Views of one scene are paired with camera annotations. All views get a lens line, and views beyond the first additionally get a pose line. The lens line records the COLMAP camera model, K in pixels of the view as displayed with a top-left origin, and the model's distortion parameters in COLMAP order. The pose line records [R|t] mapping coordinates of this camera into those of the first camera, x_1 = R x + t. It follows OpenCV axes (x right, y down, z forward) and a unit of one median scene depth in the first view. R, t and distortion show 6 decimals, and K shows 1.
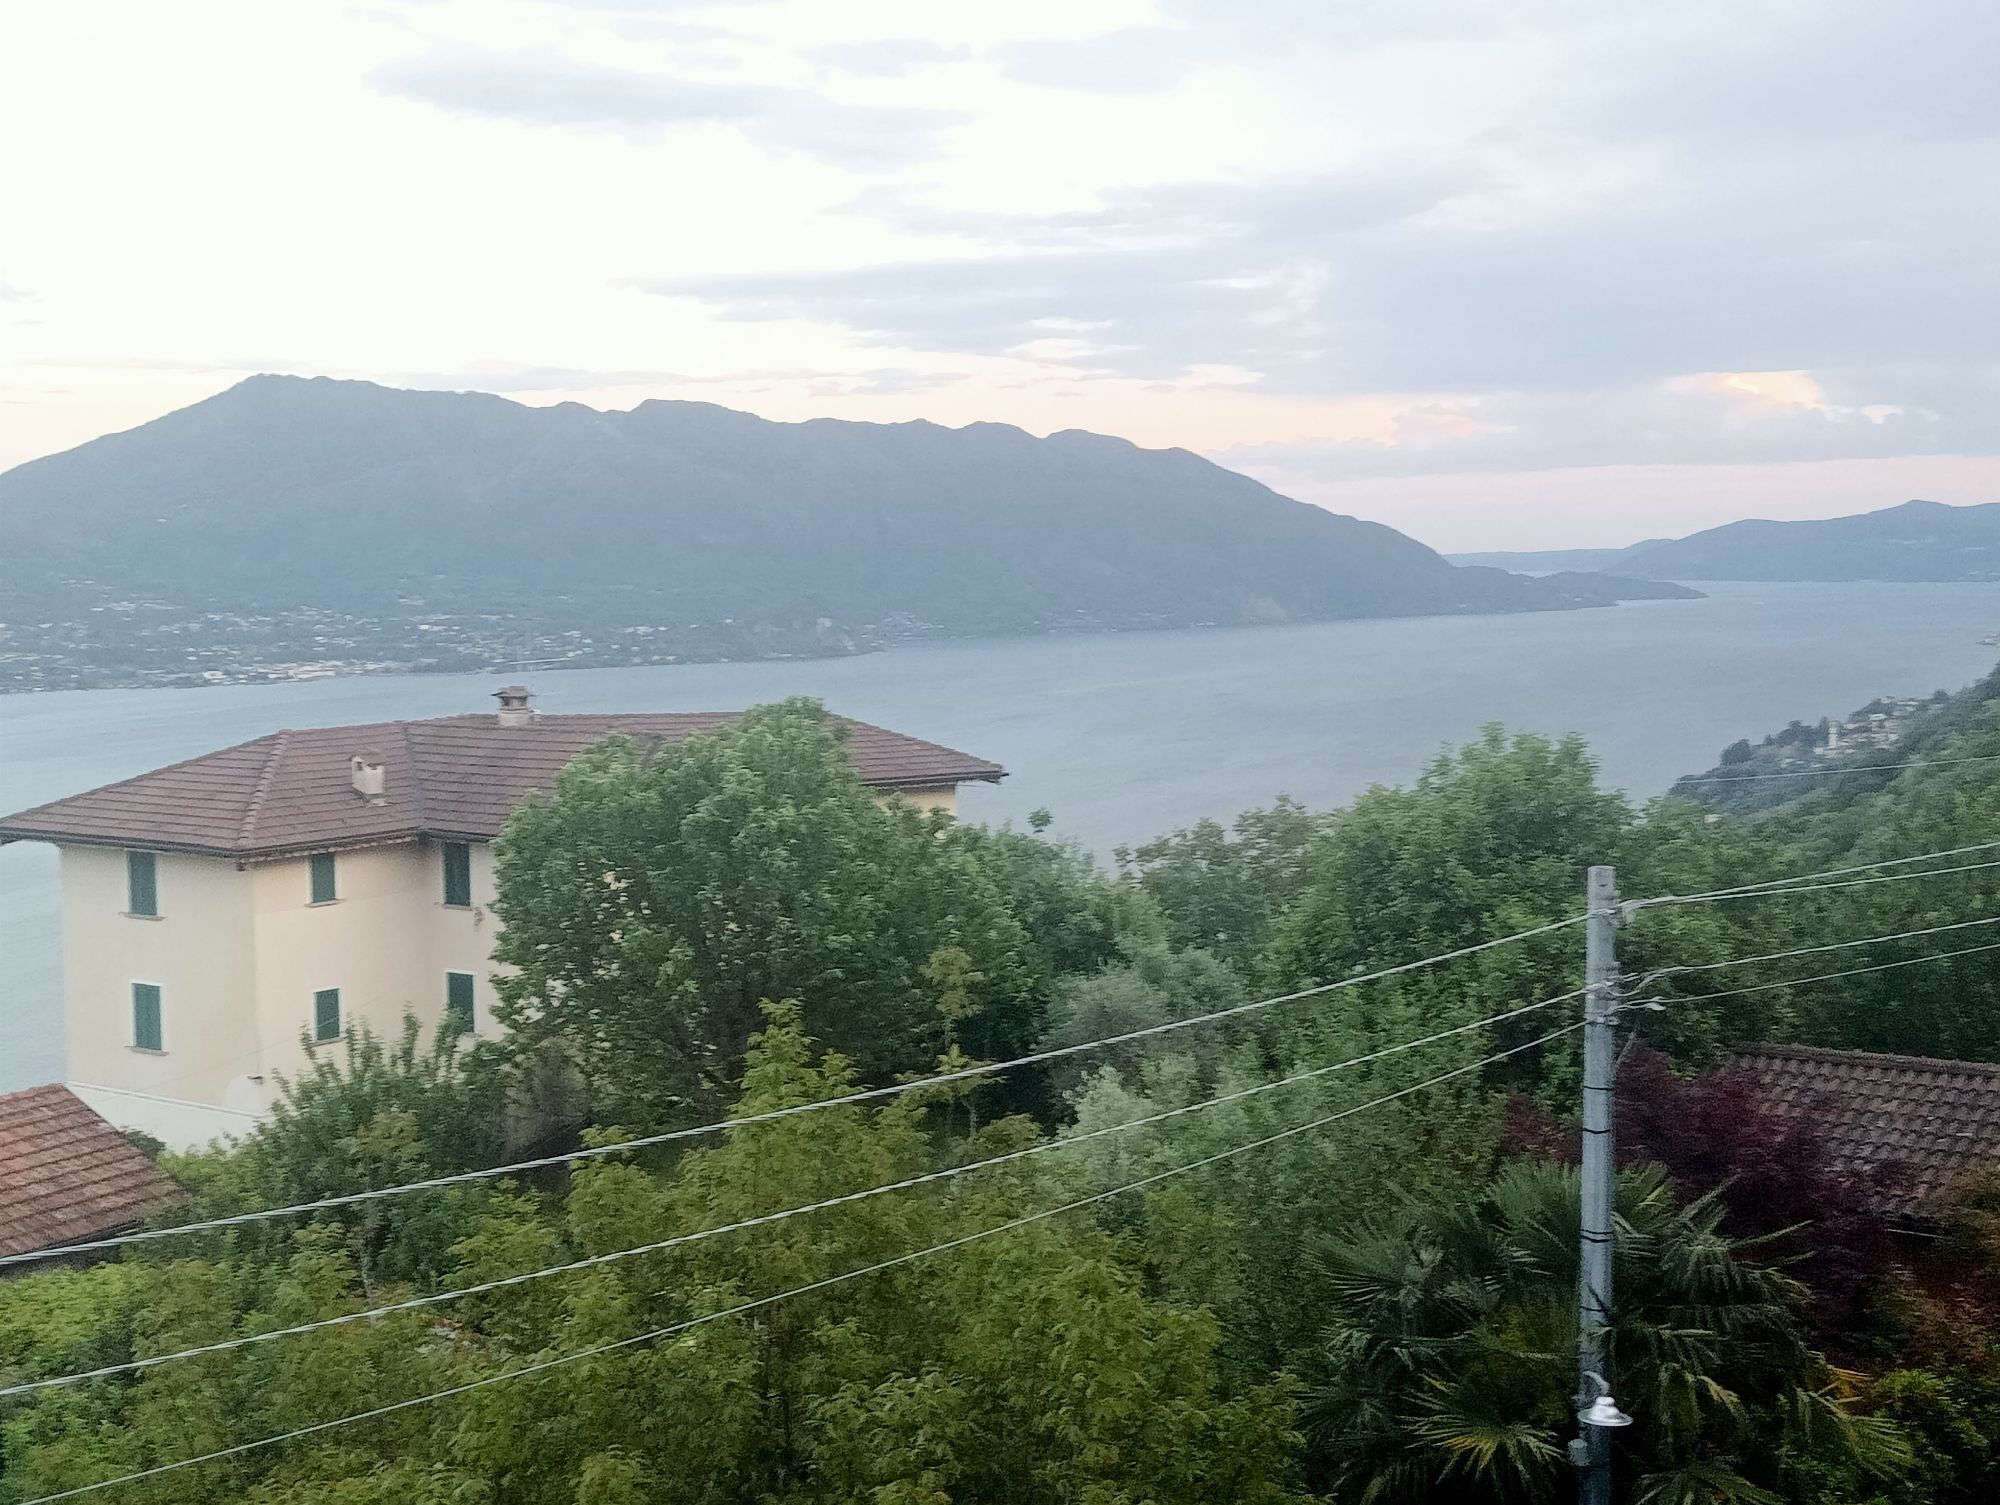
lens RADIAL K [[2582.6, 0, 1000.0], [0, 2582.6, 752.5], [0, 0, 1]] dist [0.196476, -0.601765]
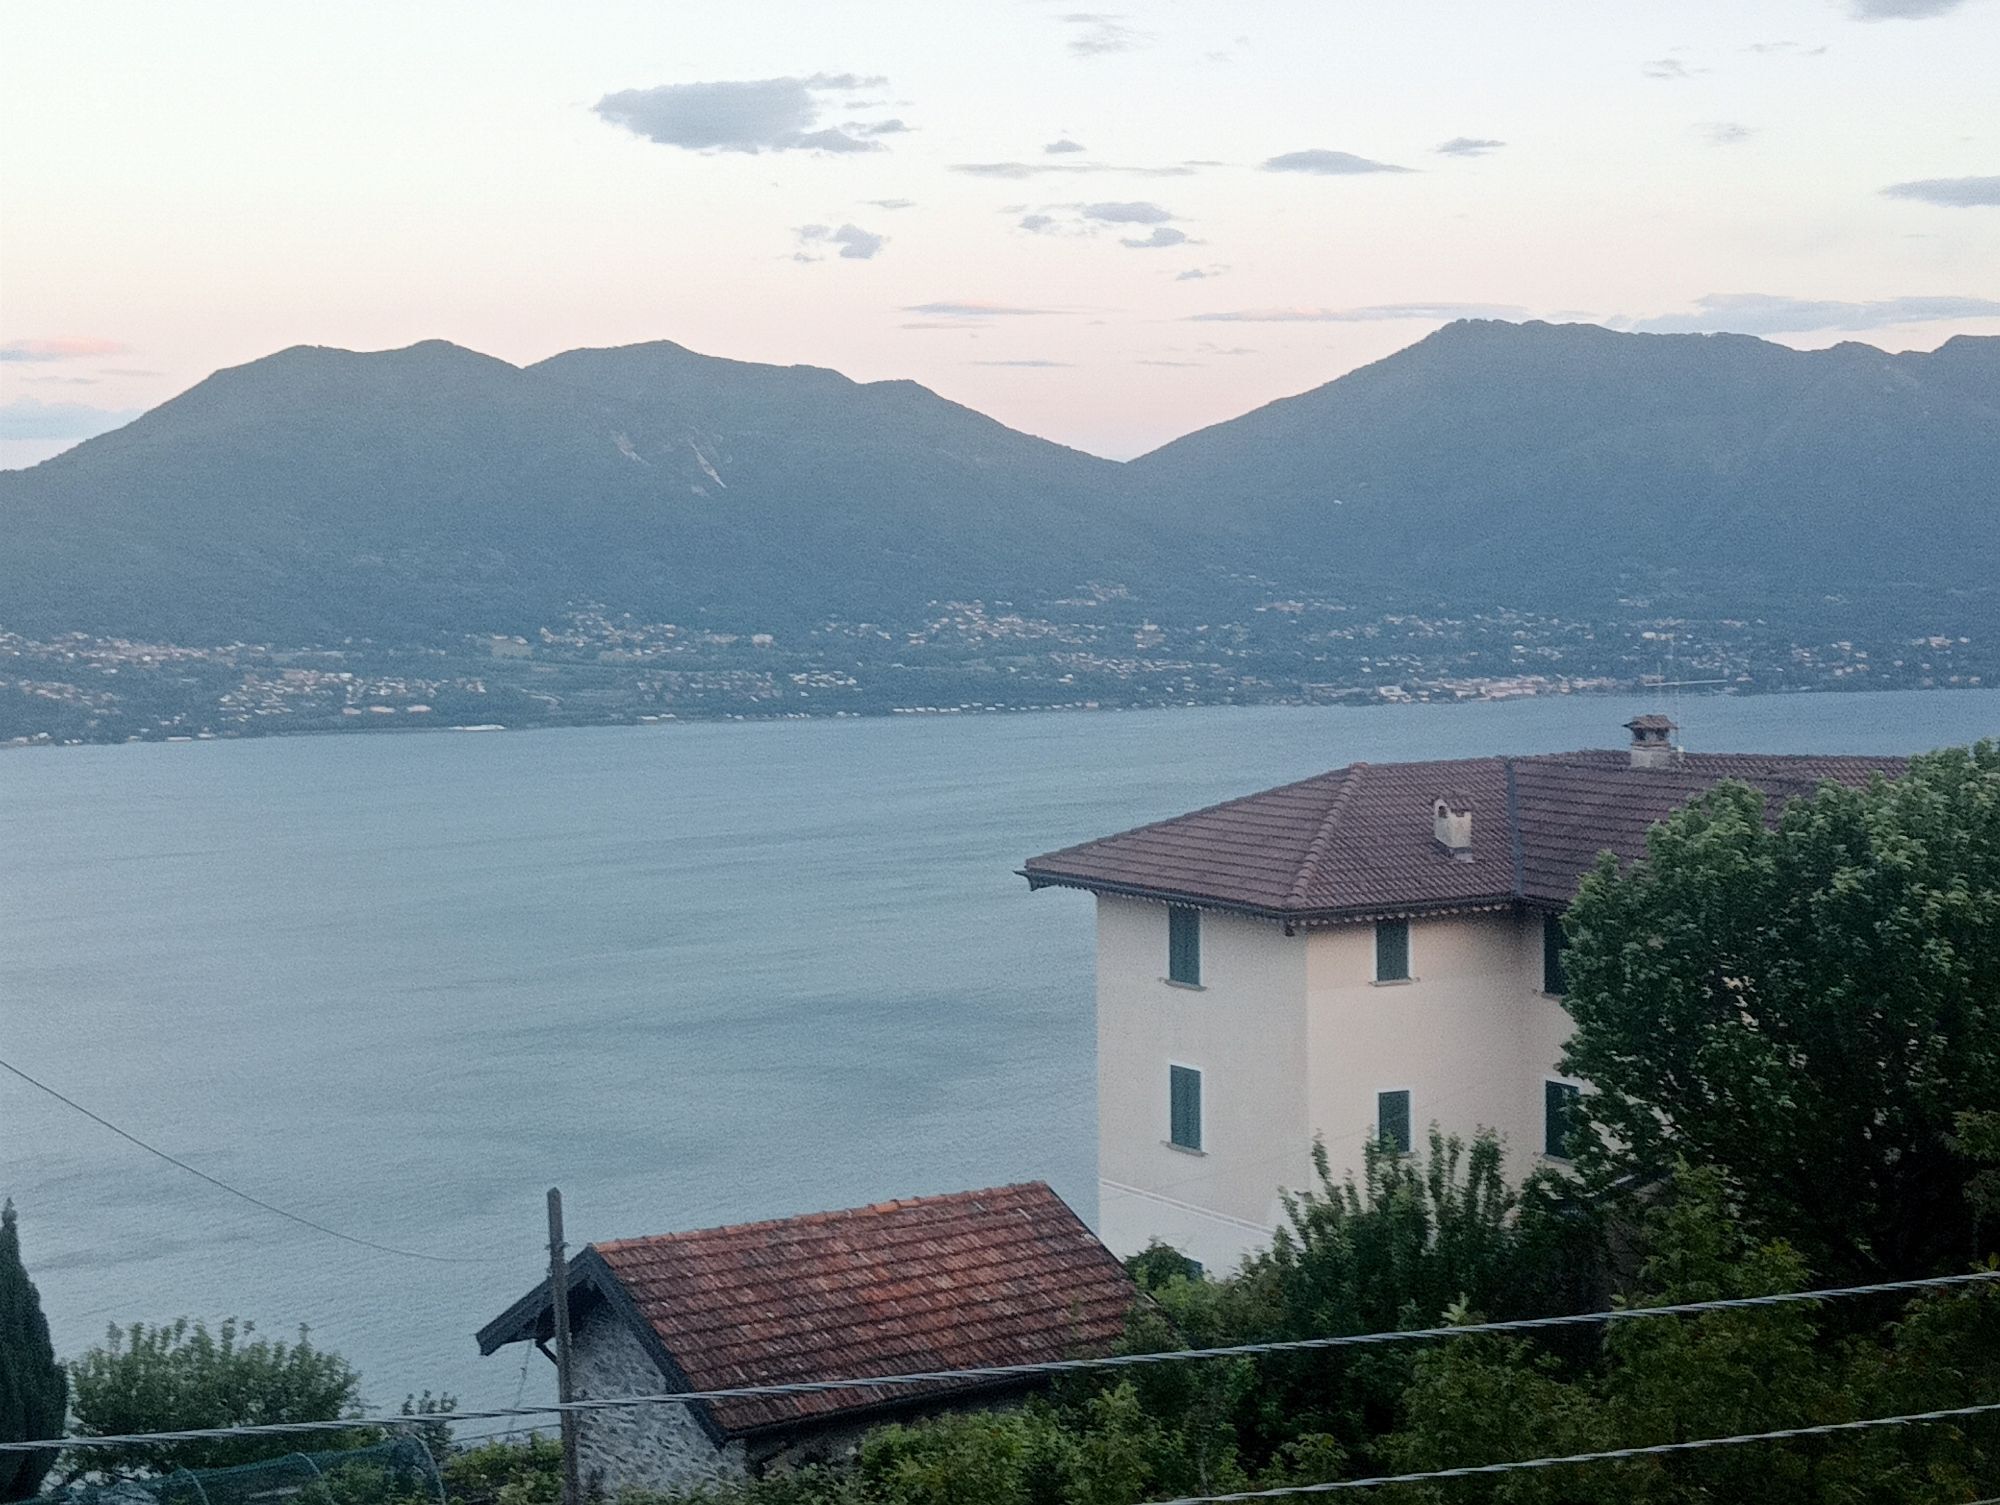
lens RADIAL K [[3310.8, 0, 1000.0], [0, 3310.8, 752.5], [0, 0, 1]] dist [0.247453, -1.158335]
pose [[0.917202, 0.028604, -0.397394, 0.032168], [-0.033772, 0.999412, -0.006010, -0.002177], [0.396988, 0.018933, 0.917628, 0.018362]]
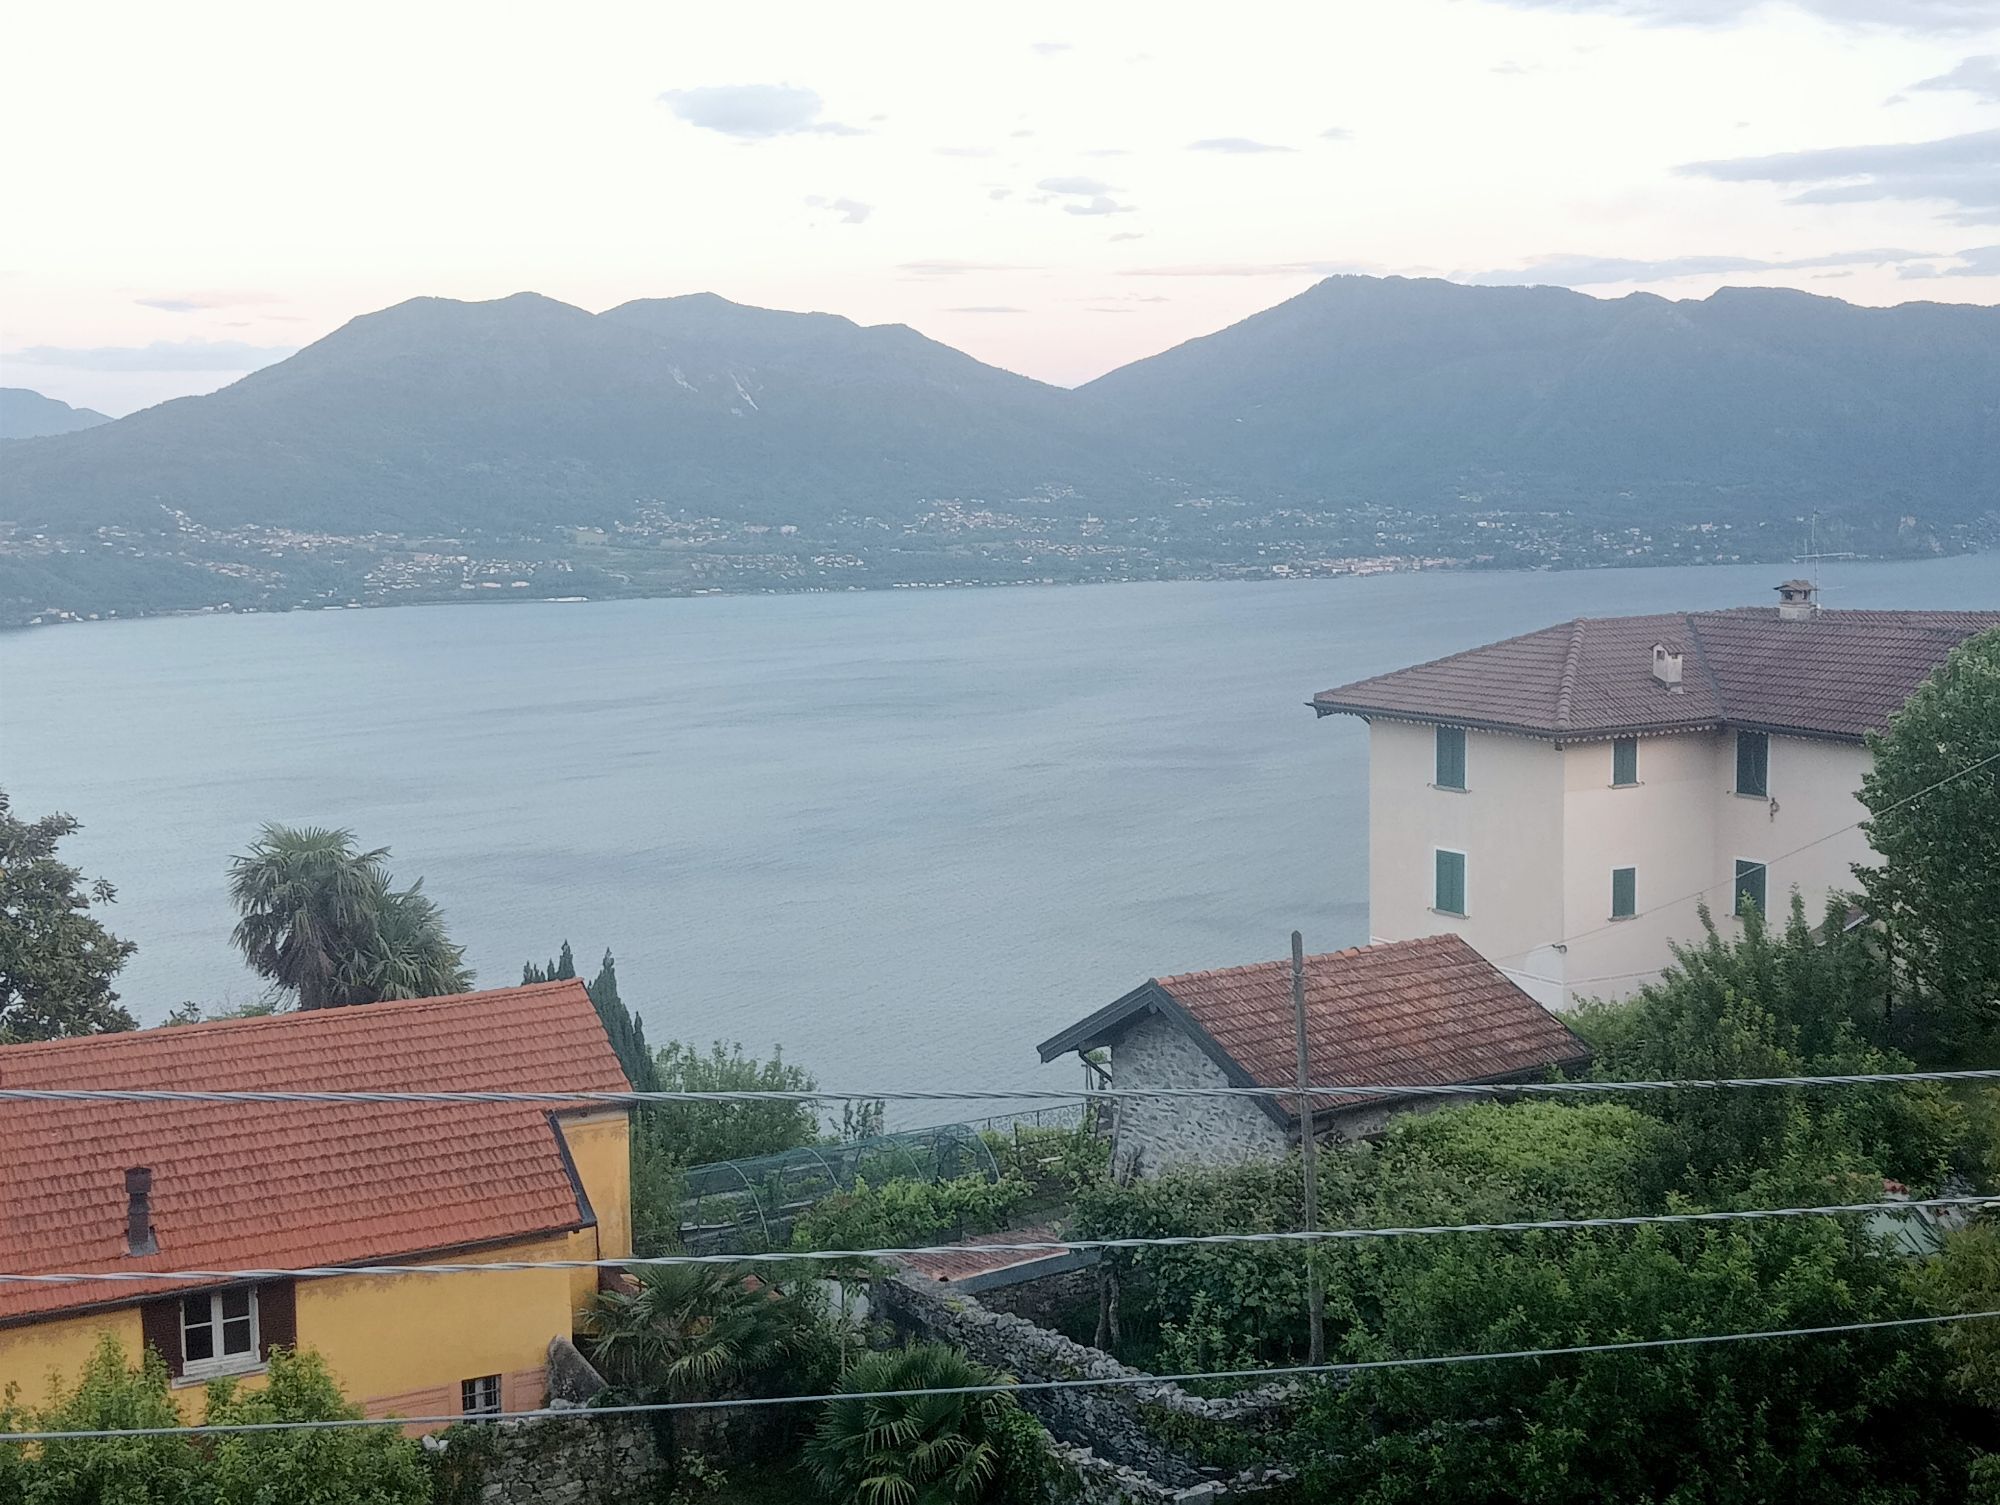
lens RADIAL K [[2582.6, 0, 1000.0], [0, 2582.6, 752.5], [0, 0, 1]] dist [0.196476, -0.601765]
pose [[0.921245, 0.046148, -0.386236, -0.085605], [-0.030925, 0.998484, 0.045539, 0.004874], [0.387752, -0.030008, 0.921275, -0.053052]]
